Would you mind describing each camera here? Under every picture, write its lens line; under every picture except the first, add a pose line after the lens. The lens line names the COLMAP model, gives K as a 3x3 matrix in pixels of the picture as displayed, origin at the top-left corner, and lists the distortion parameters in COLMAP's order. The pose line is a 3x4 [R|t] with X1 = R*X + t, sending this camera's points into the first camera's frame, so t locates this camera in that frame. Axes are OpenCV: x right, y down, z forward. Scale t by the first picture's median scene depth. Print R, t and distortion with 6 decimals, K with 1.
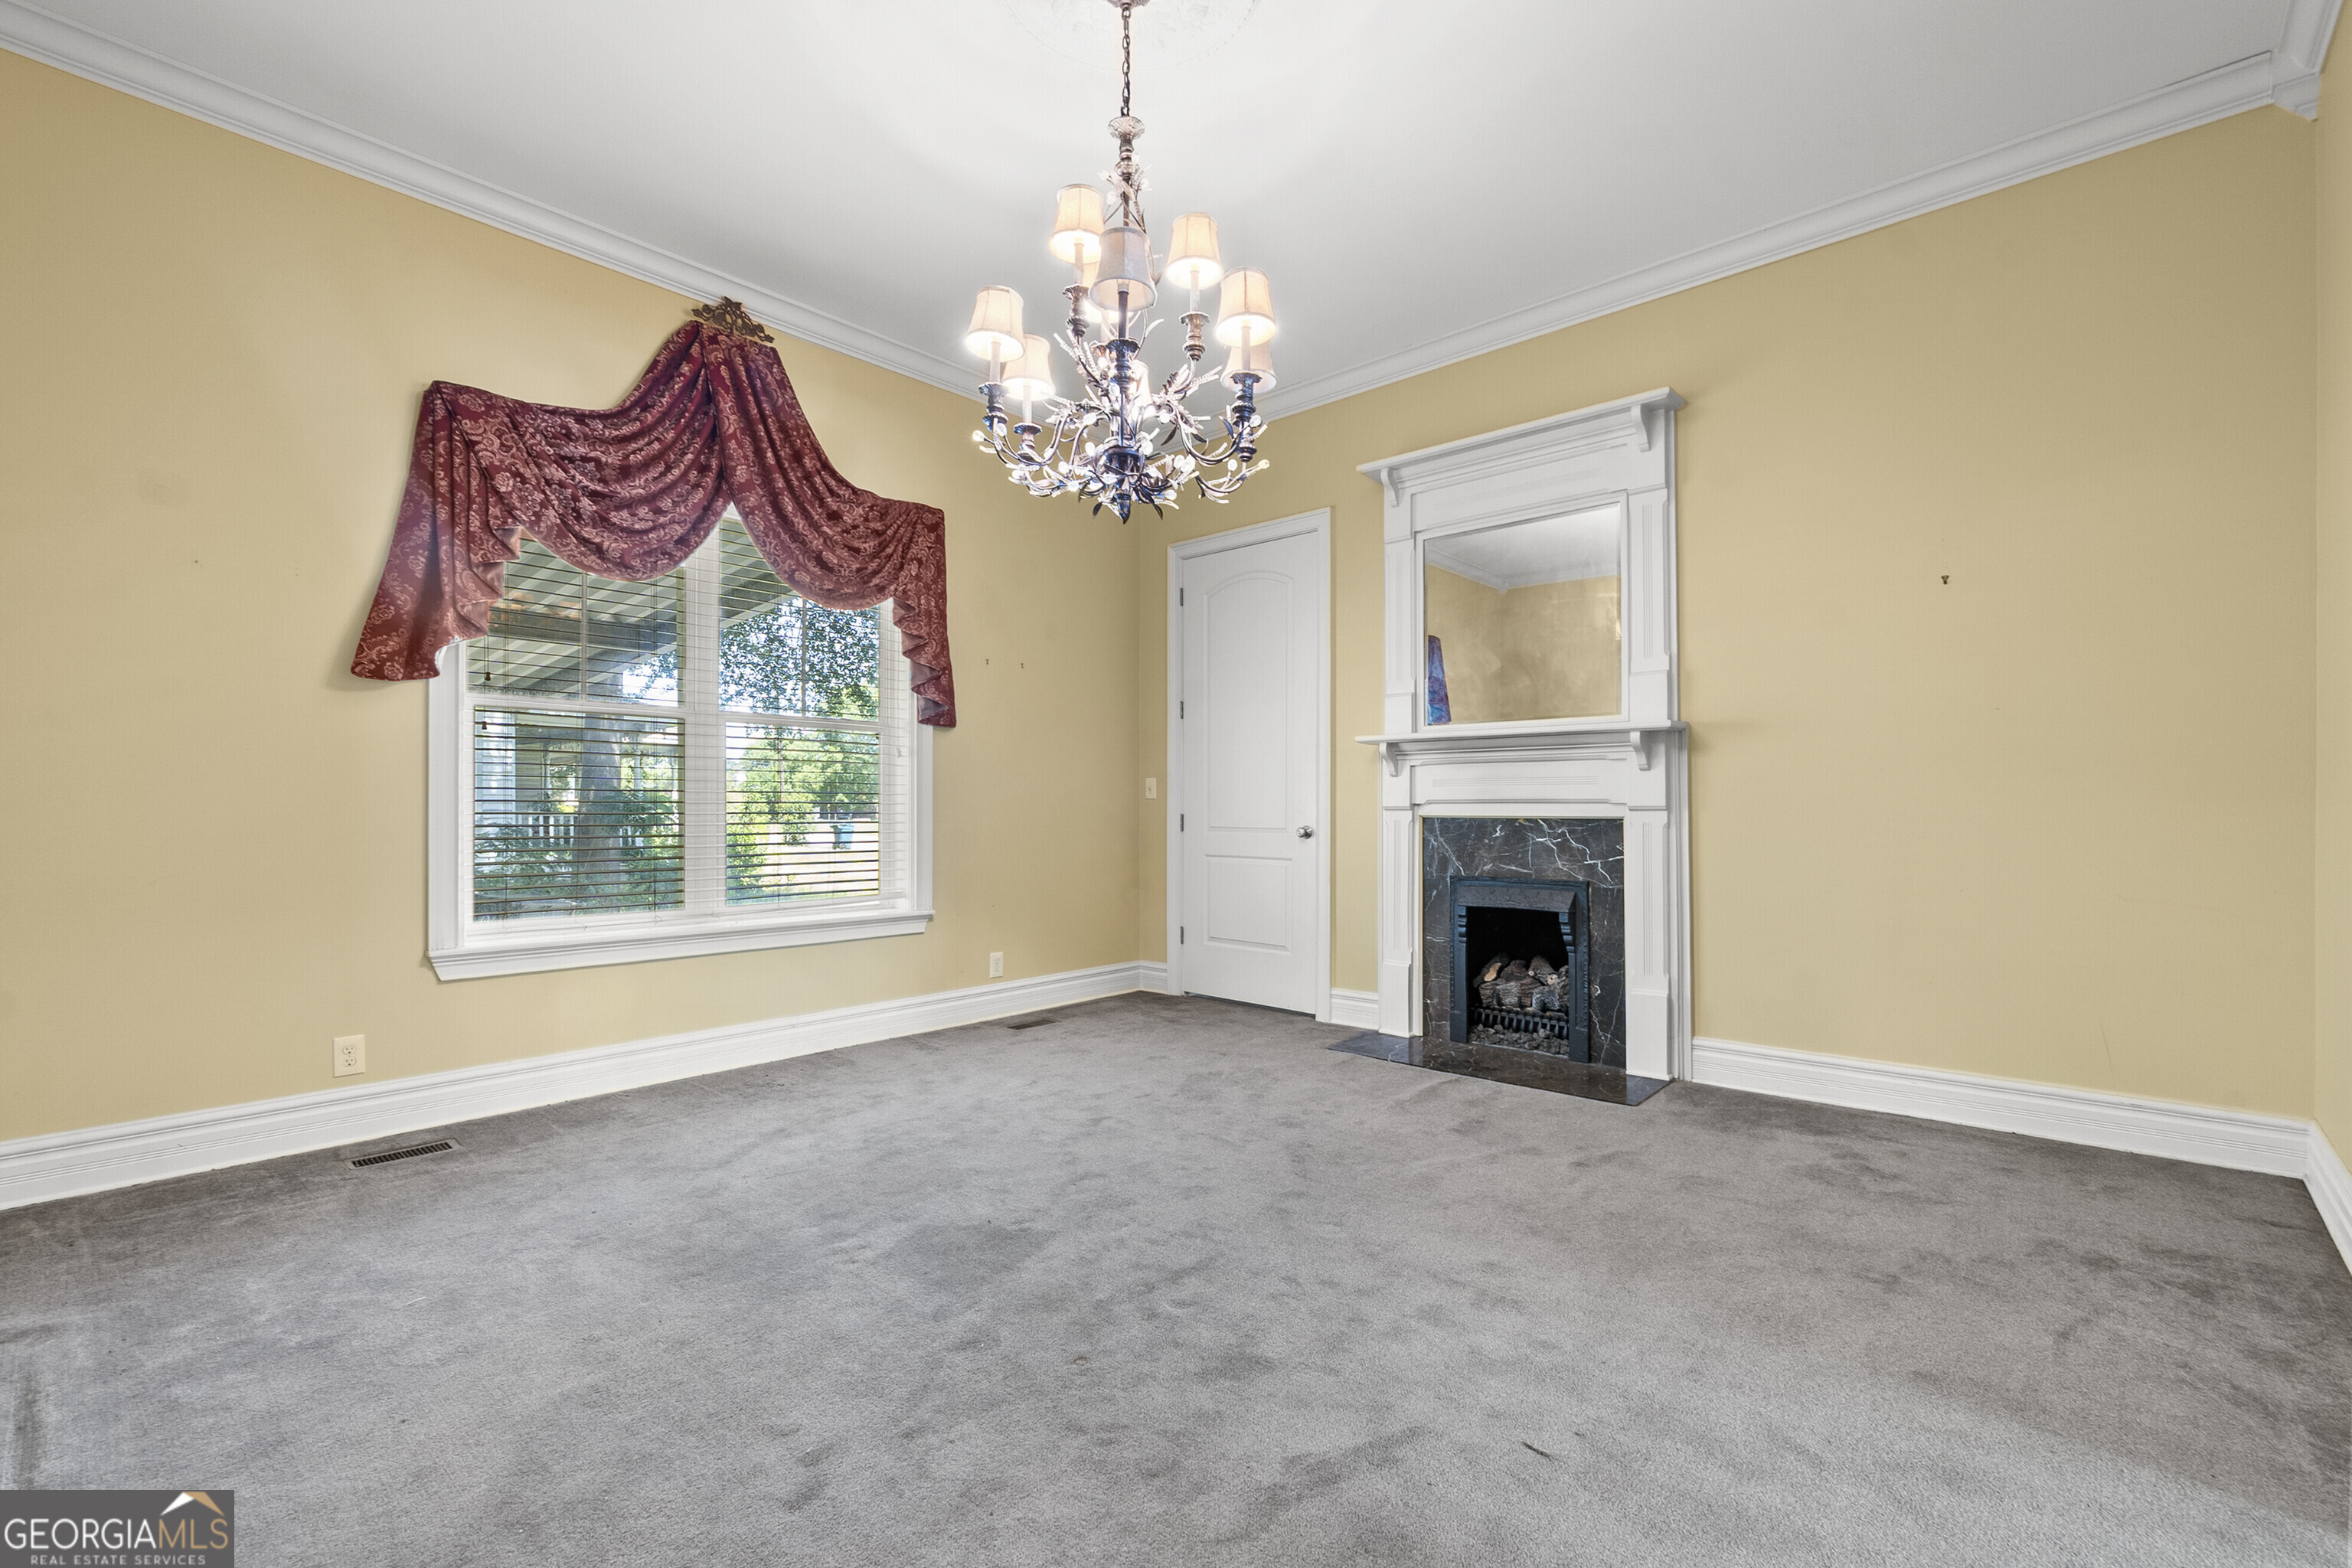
lens RADIAL K [[1031.9, 0, 1166.2], [0, 1031.9, 798.2], [0, 0, 1]] dist [-0.003015, -0.000407]
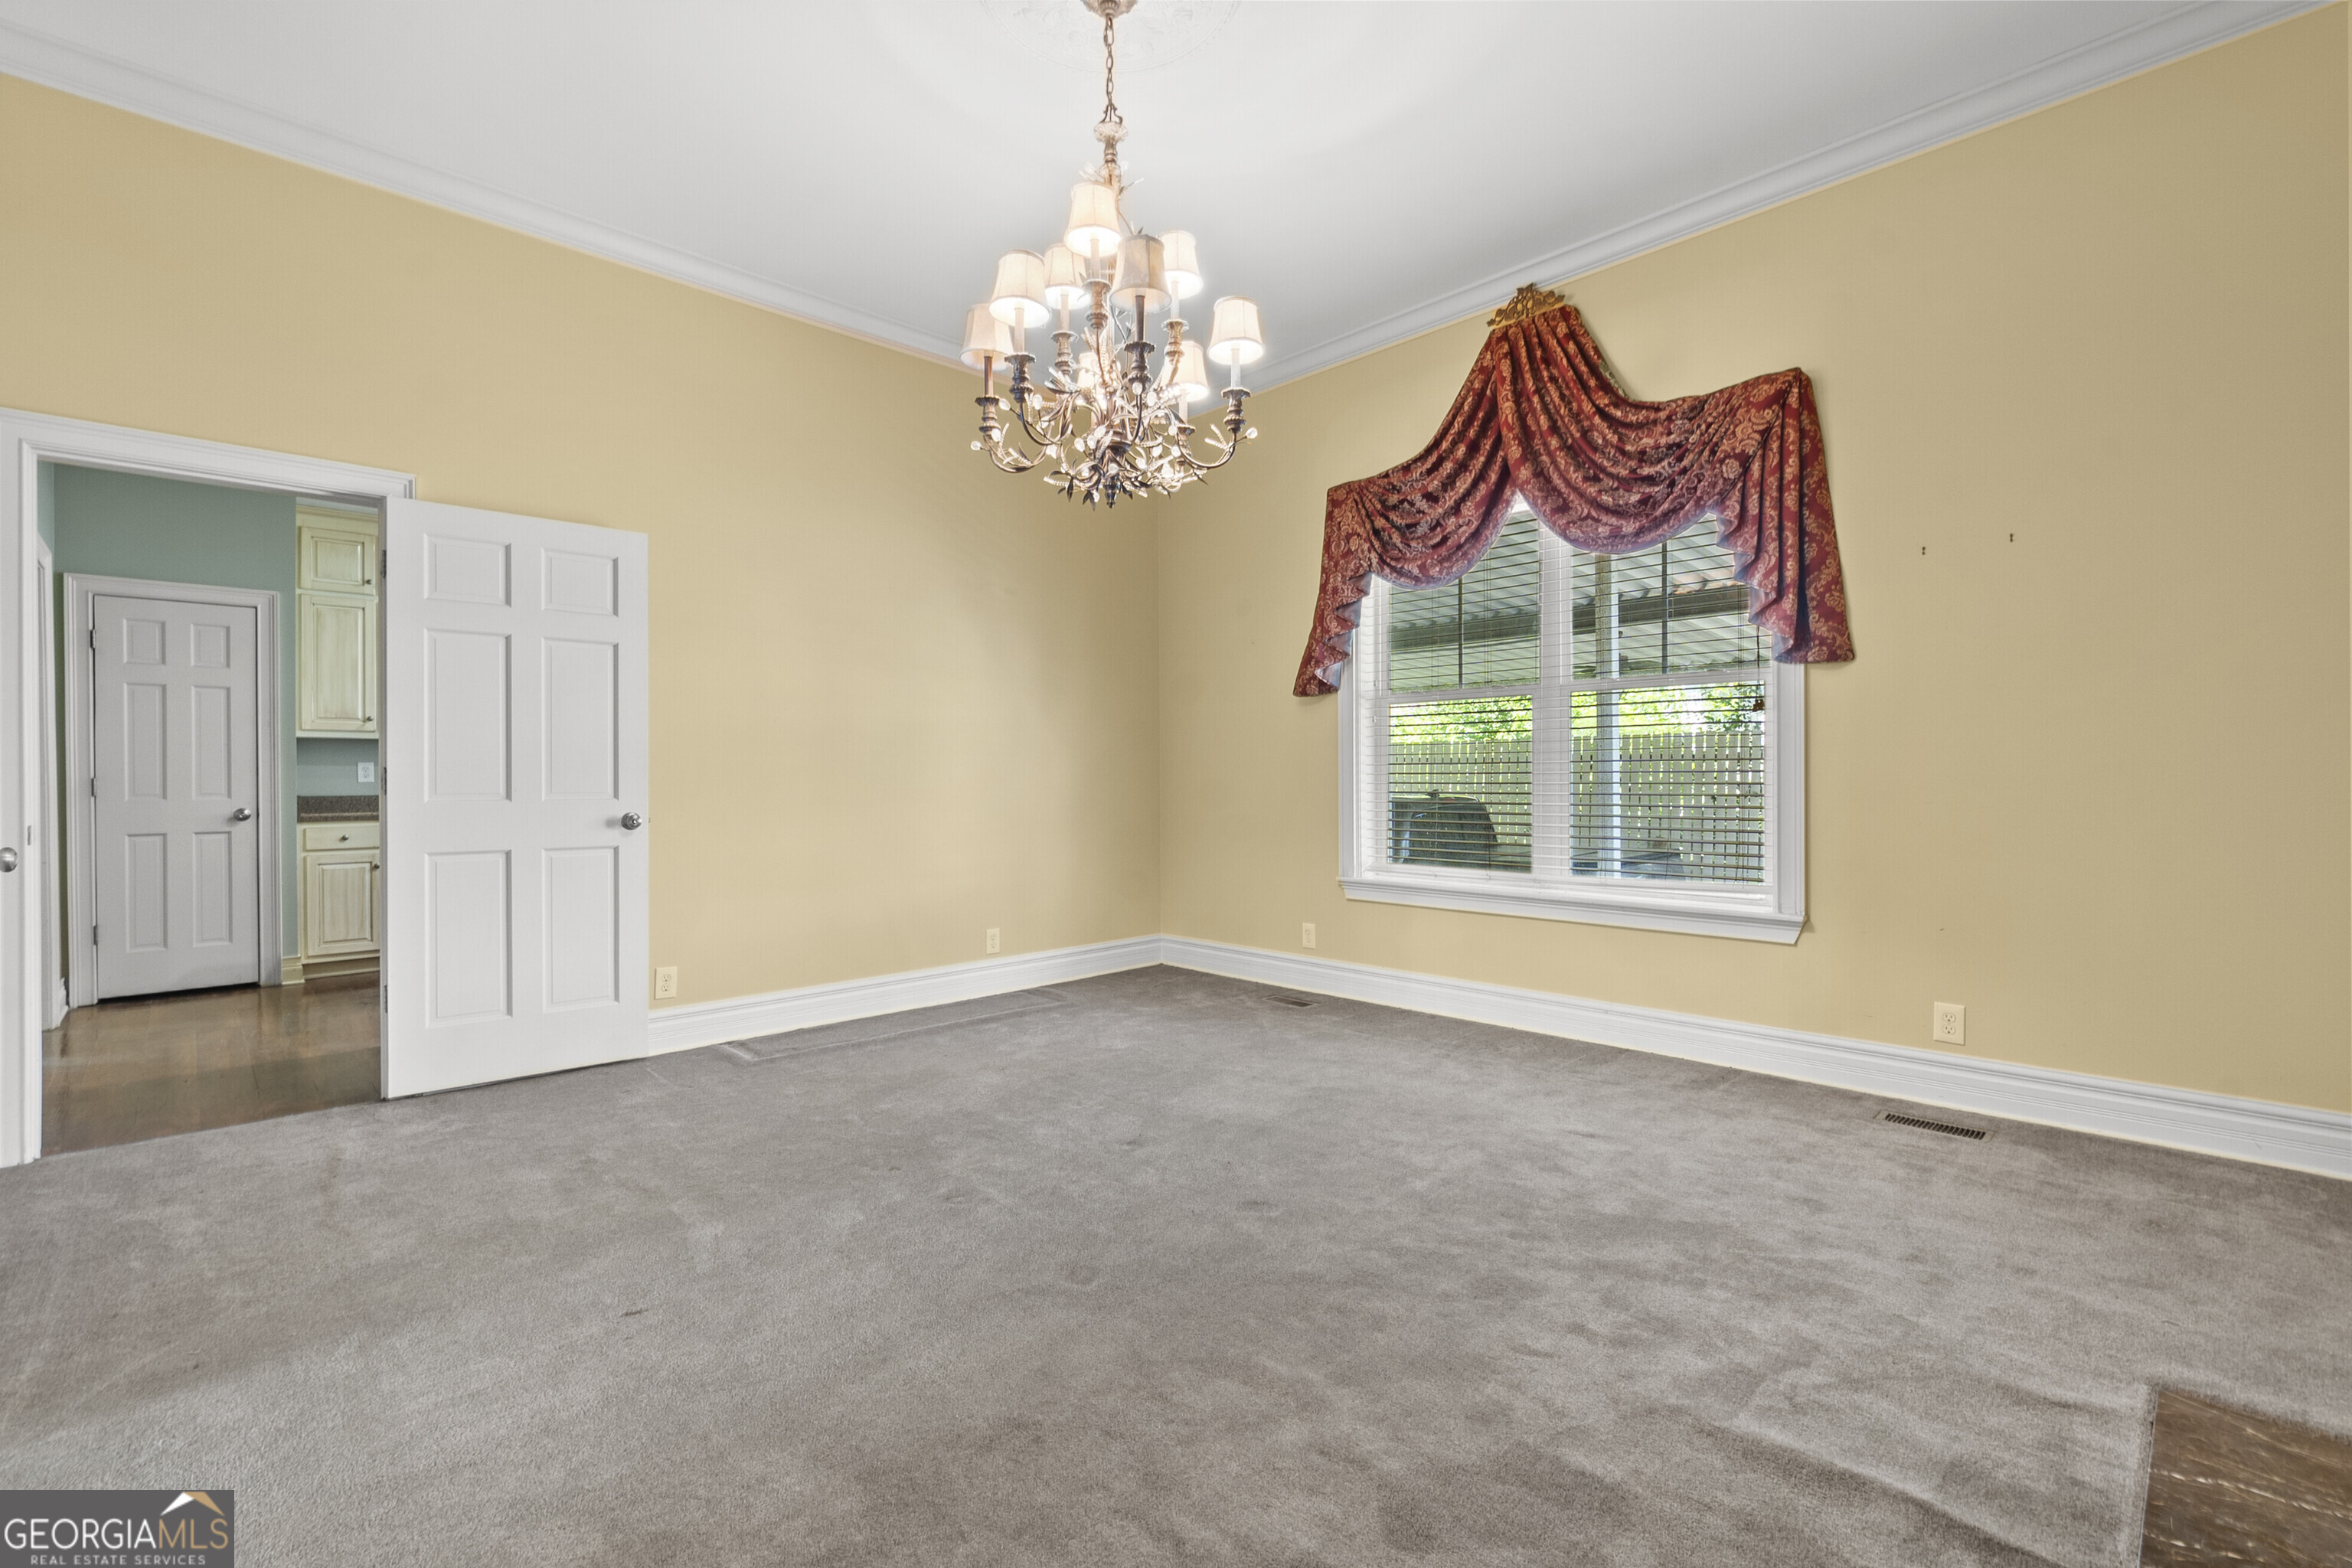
lens RADIAL K [[1039.4, 0, 1174.3], [0, 1039.4, 789.1], [0, 0, 1]] dist [-0.001354, 0.000038]
pose [[-0.086333, 0.009649, -0.996220, 0.657950], [0.014424, 0.999860, 0.008434, 0.004844], [0.996162, -0.013641, -0.086460, 0.747518]]
